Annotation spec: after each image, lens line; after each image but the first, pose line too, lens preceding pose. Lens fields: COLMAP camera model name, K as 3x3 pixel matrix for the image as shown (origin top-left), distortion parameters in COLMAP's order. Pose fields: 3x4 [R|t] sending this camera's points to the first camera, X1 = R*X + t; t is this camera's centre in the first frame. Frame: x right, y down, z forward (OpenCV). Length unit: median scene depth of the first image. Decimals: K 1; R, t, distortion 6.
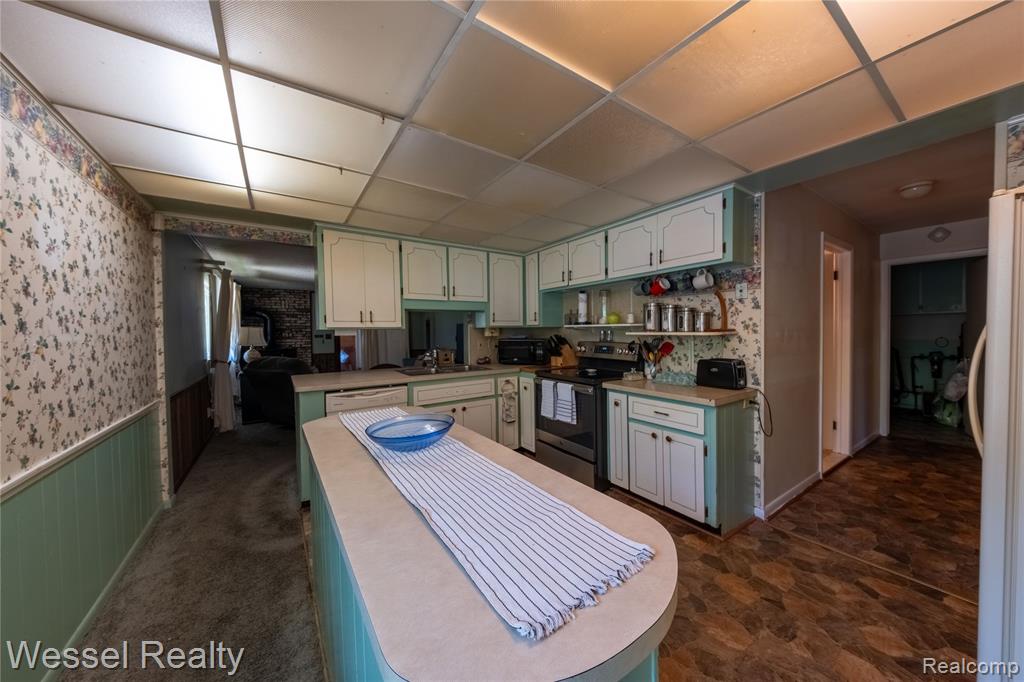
lens RADIAL K [[352.3, 0, 525.1], [0, 352.3, 340.5], [0, 0, 1]] dist [-0.000884, -0.000142]
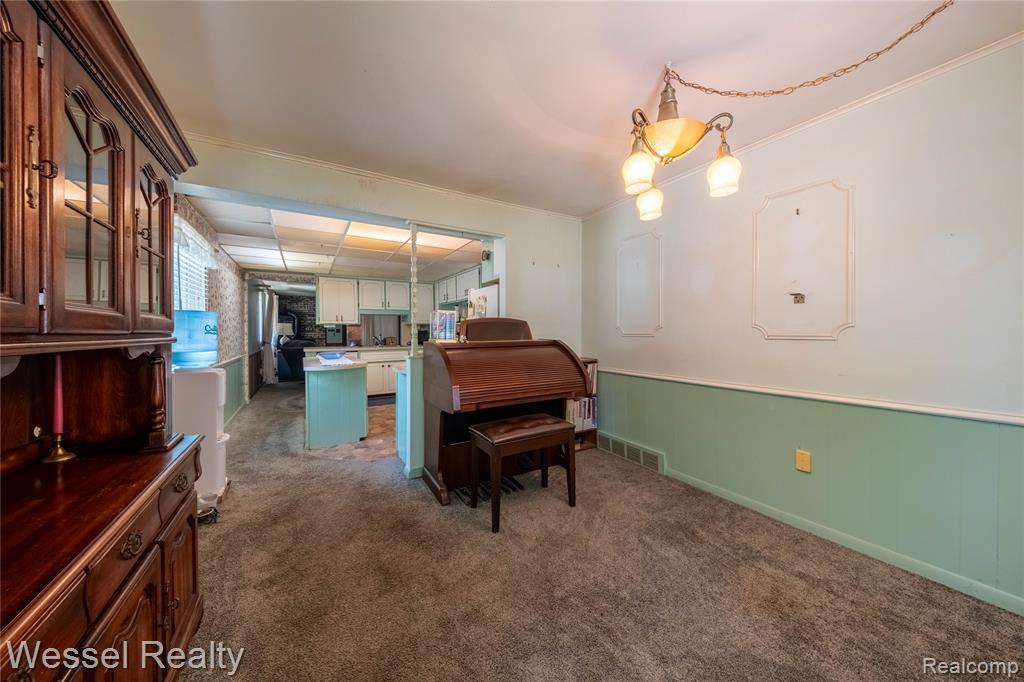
lens RADIAL K [[359.3, 0, 528.3], [0, 359.3, 334.0], [0, 0, 1]] dist [-0.000318, -0.000089]
pose [[0.998013, 0.008904, -0.062376, 0.780628], [-0.009903, 0.999827, -0.015719, 0.046189], [0.062225, 0.016305, 0.997929, -1.014708]]
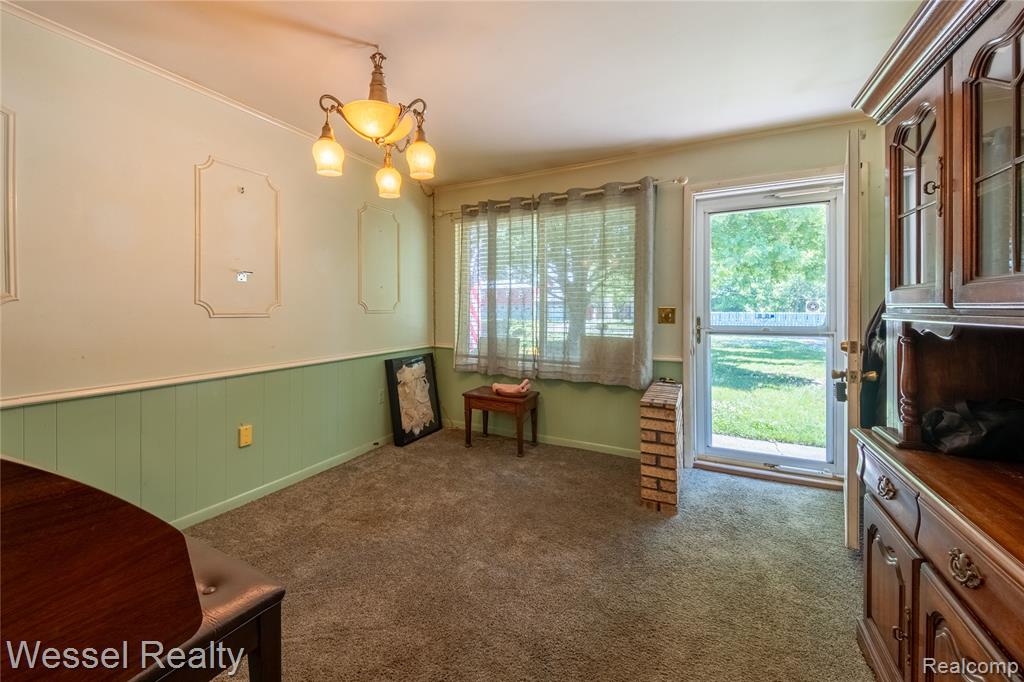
lens RADIAL K [[400.0, 0, 488.9], [0, 400.0, 303.1], [0, 0, 1]] dist [0.000415, -0.000259]
pose [[-0.430002, 0.025393, 0.902471, -2.432286], [0.026536, 0.999528, -0.015480, 0.012557], [-0.902438, 0.017292, -0.430473, 3.741444]]
